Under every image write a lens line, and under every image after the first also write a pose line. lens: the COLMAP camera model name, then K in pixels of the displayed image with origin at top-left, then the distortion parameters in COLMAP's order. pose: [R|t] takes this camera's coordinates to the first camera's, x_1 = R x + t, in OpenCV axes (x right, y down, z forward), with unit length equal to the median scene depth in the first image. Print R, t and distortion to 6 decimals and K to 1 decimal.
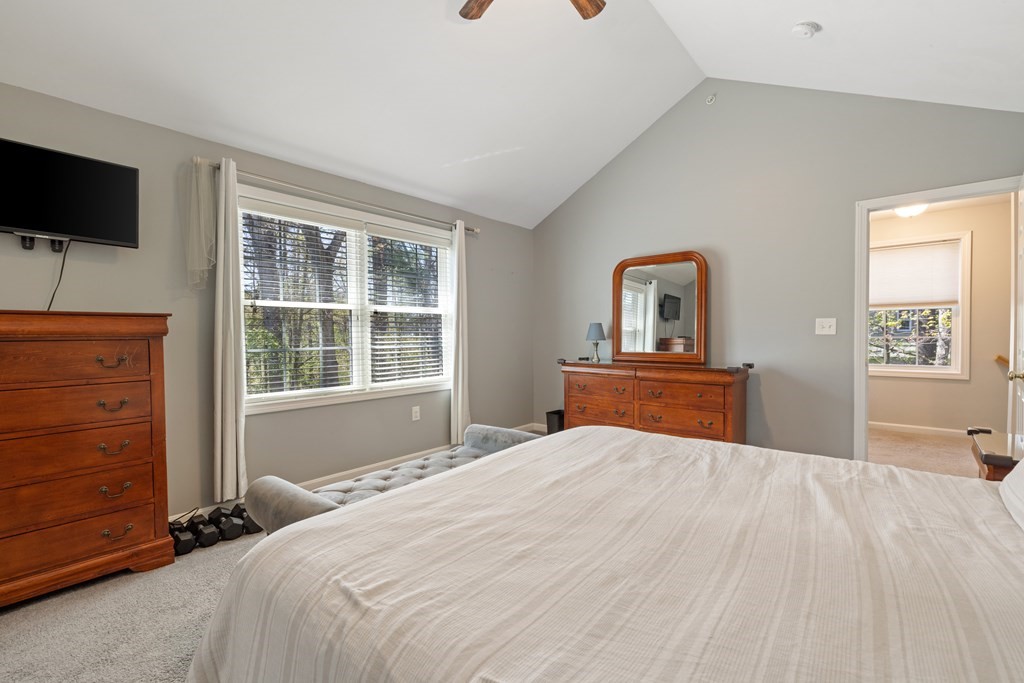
lens RADIAL K [[435.6, 0, 511.0], [0, 435.6, 338.6], [0, 0, 1]] dist [-0.000751, -0.001029]
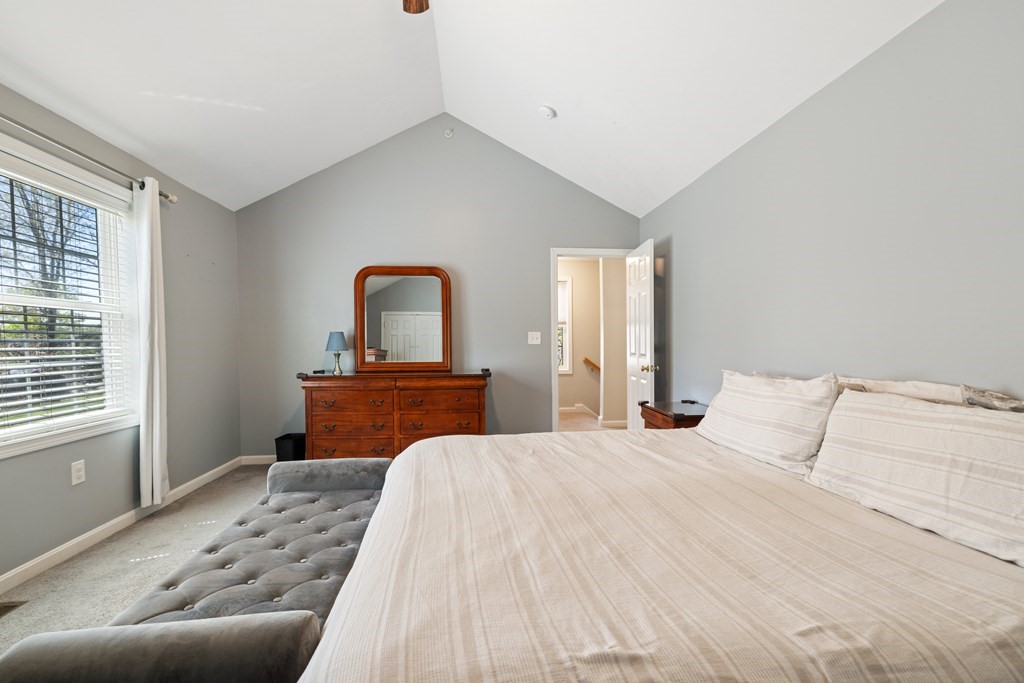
lens RADIAL K [[435.6, 0, 508.5], [0, 435.6, 346.3], [0, 0, 1]] dist [-0.000751, -0.001029]
pose [[0.683792, -0.003610, 0.729668, -0.271820], [0.008631, 0.999958, -0.003141, 0.000602], [-0.729626, 0.008446, 0.683795, 0.142472]]
